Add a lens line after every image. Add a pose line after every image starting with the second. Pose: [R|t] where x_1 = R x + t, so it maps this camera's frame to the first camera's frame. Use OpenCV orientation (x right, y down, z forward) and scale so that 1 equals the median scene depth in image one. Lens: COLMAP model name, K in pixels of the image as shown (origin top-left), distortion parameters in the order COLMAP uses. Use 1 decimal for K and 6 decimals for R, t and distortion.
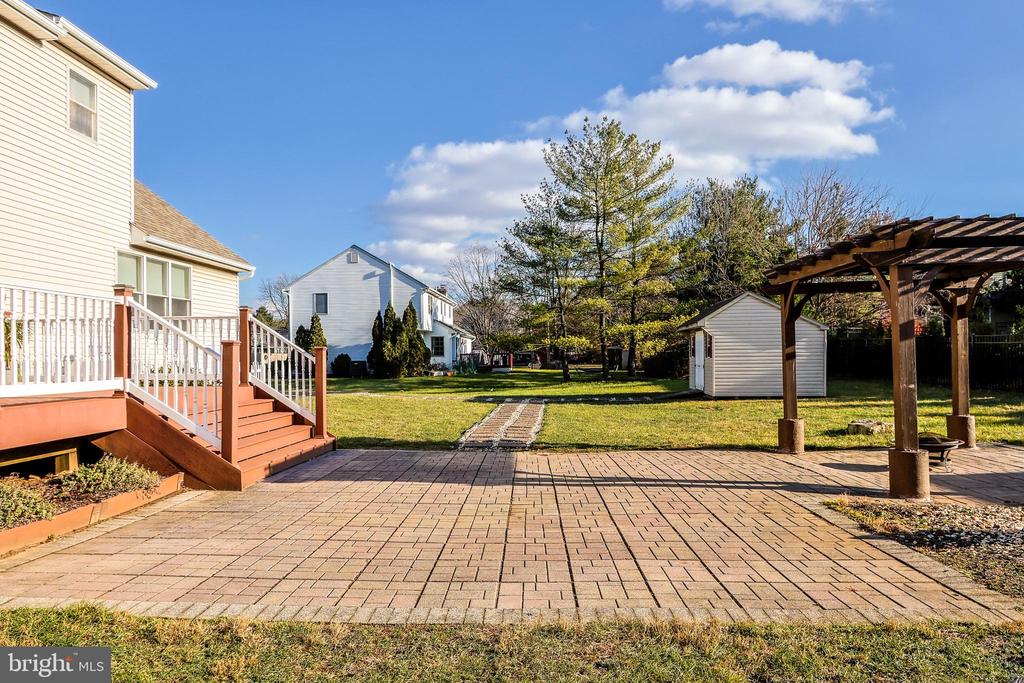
lens RADIAL K [[648.8, 0, 517.0], [0, 648.8, 345.1], [0, 0, 1]] dist [-0.003442, 0.003482]
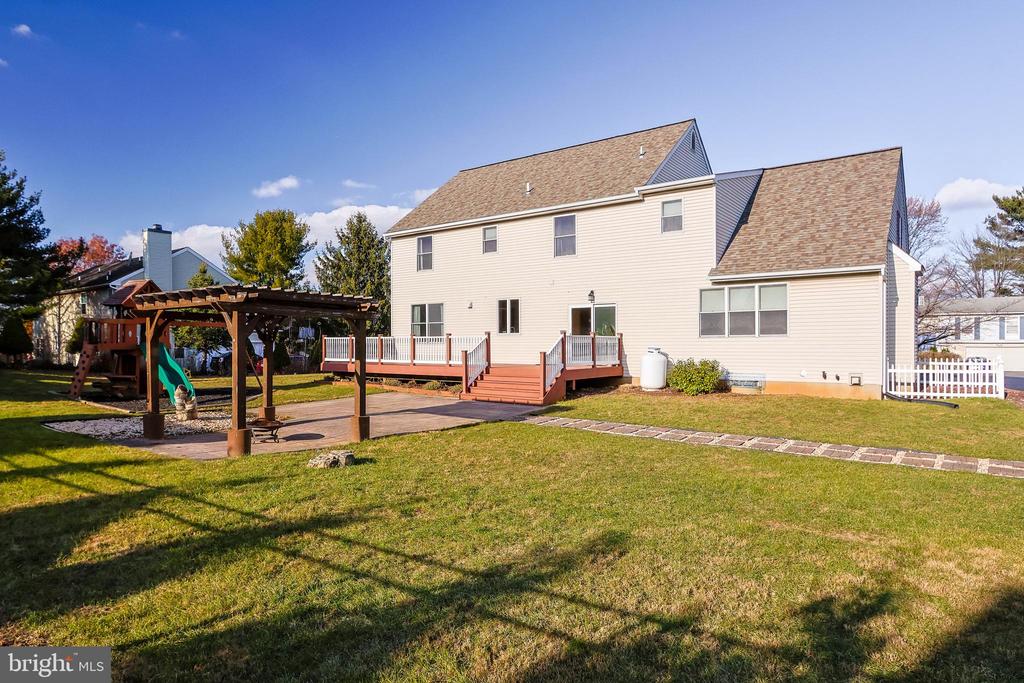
lens RADIAL K [[648.8, 0, 517.0], [0, 648.8, 345.1], [0, 0, 1]] dist [-0.003442, 0.003482]
pose [[-0.546798, 0.011894, -0.837180, 0.902613], [0.020797, 0.999784, 0.000621, -0.012505], [0.837006, -0.017072, -0.546927, 1.333187]]
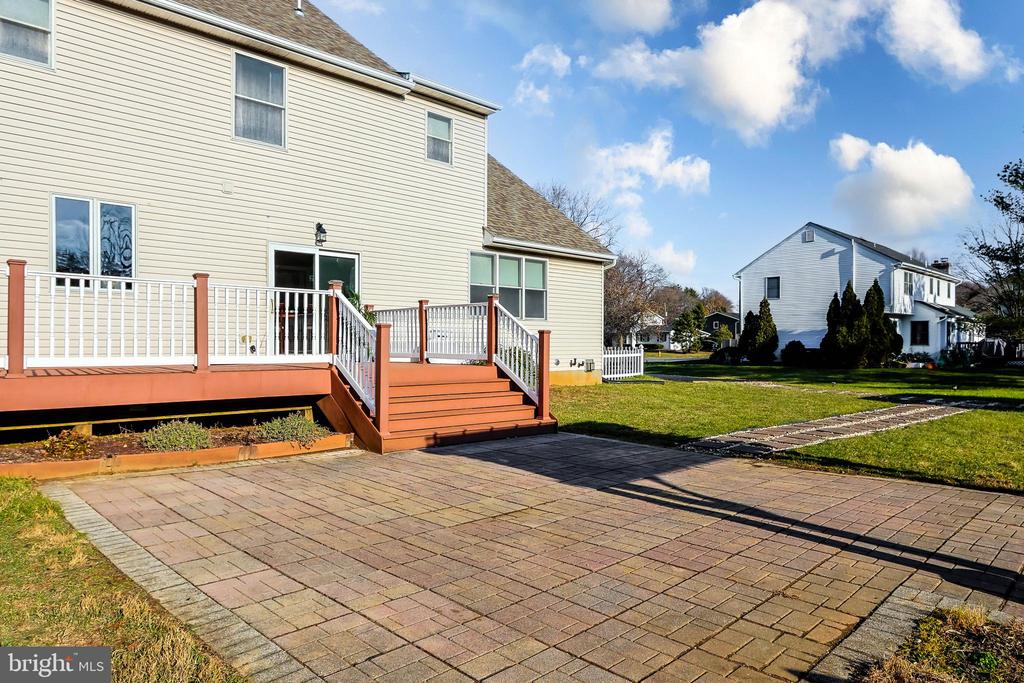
lens RADIAL K [[648.8, 0, 517.0], [0, 648.8, 345.1], [0, 0, 1]] dist [-0.003442, 0.003482]
pose [[0.727167, 0.015328, -0.686289, 0.250151], [-0.001160, 0.999777, 0.021100, 0.002744], [0.686459, -0.014547, 0.727023, 0.152732]]
